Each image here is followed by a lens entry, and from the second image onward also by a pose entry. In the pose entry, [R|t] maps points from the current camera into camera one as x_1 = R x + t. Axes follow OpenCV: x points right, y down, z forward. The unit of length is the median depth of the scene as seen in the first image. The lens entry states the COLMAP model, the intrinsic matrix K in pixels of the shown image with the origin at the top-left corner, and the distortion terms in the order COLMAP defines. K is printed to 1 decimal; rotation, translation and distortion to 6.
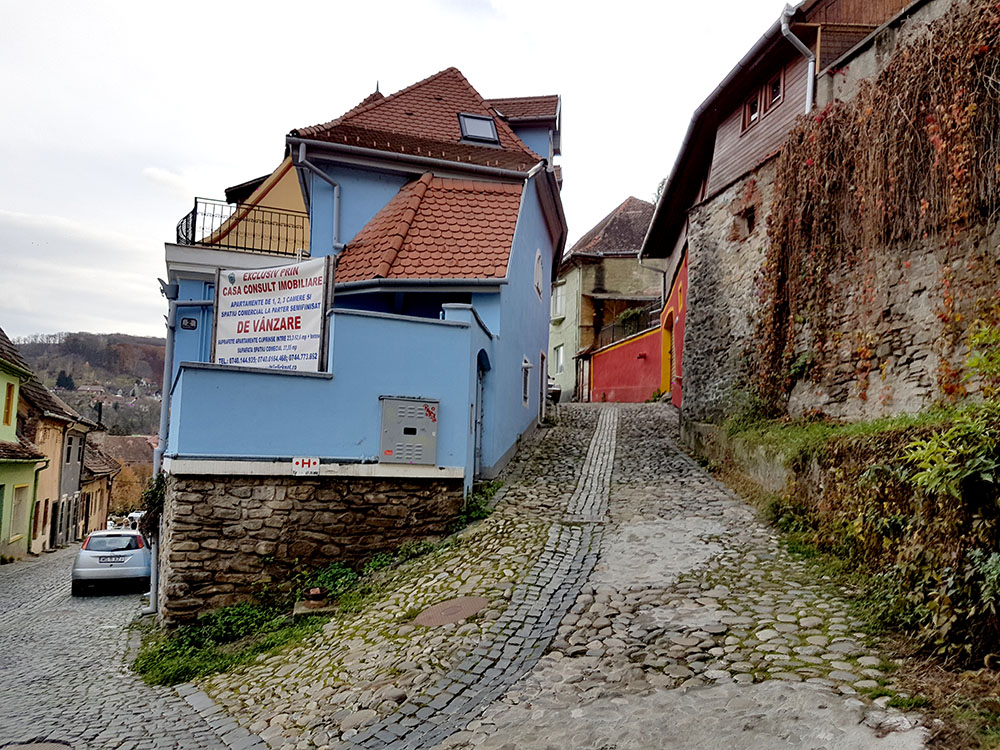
lens RADIAL K [[803.7, 0, 495.2], [0, 803.7, 371.9], [0, 0, 1]] dist [-0.029689, -0.008560]
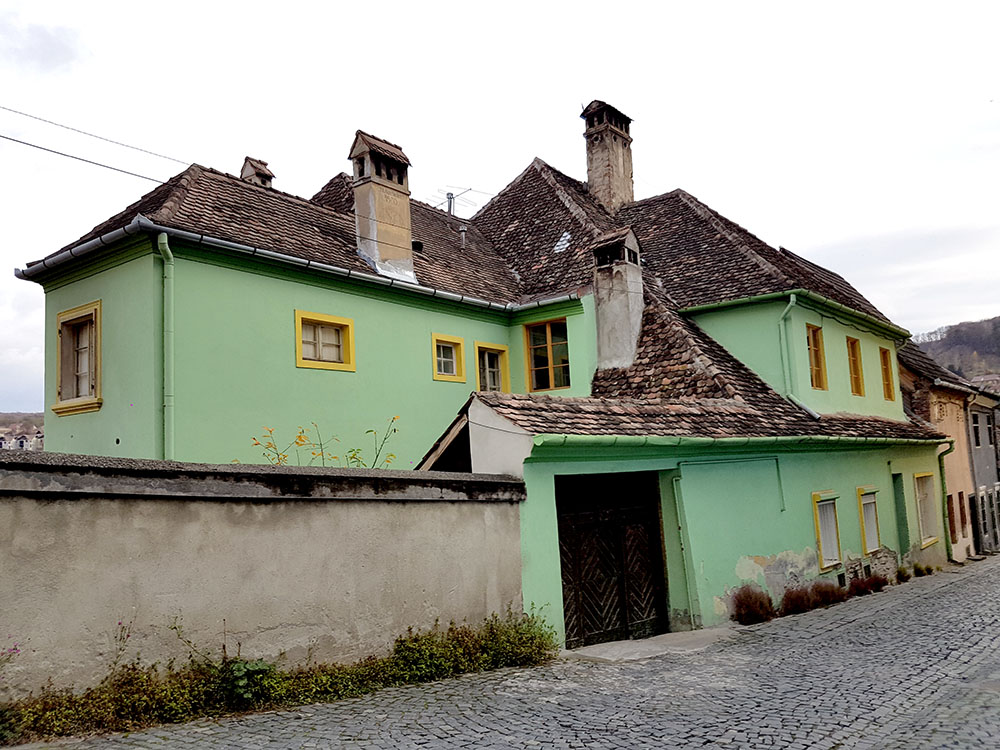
lens RADIAL K [[803.7, 0, 494.2], [0, 803.7, 377.7], [0, 0, 1]] dist [-0.029689, -0.008560]
pose [[0.509627, -0.161241, -0.845152, -0.121469], [0.164506, 0.982422, -0.088233, 0.043891], [0.844523, -0.094067, 0.527193, 0.215100]]
